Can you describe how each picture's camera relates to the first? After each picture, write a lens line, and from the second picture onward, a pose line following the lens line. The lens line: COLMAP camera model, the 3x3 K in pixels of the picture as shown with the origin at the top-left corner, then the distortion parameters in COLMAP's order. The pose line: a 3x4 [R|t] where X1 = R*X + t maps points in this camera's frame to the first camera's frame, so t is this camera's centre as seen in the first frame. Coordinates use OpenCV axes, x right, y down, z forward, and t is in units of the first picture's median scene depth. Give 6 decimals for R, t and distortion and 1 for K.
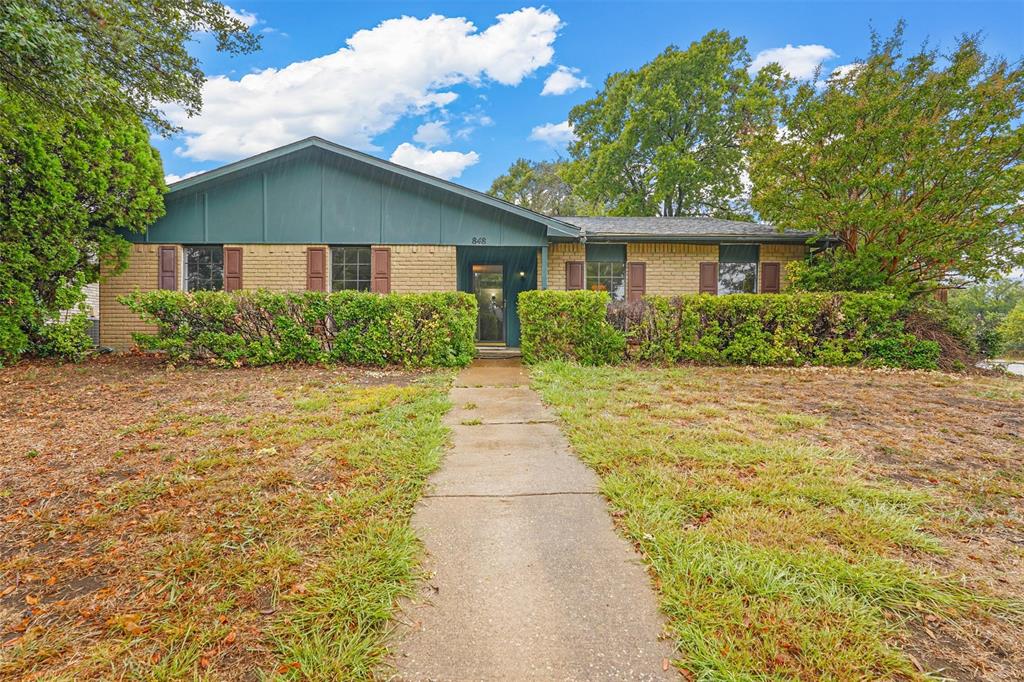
lens RADIAL K [[455.5, 0, 513.0], [0, 455.5, 344.3], [0, 0, 1]] dist [-0.027380, 0.012775]
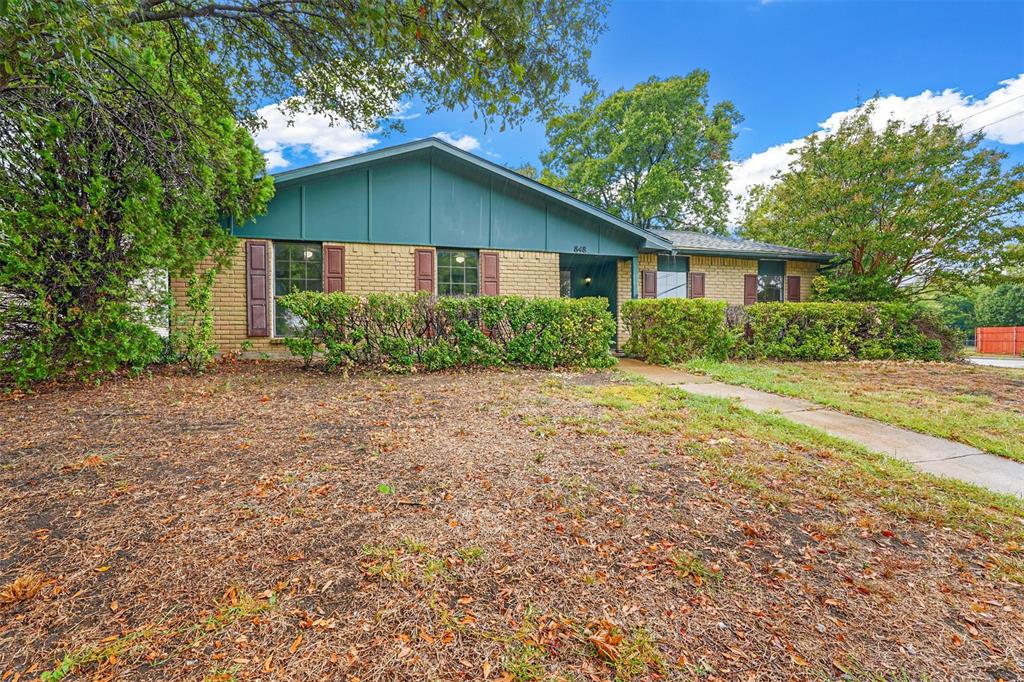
lens RADIAL K [[455.5, 0, 513.0], [0, 455.5, 344.3], [0, 0, 1]] dist [-0.027380, 0.012775]
pose [[0.972695, -0.010098, 0.231866, -0.478065], [0.010738, 0.999941, -0.001497, -0.004148], [-0.231837, 0.003946, 0.972747, -0.002263]]
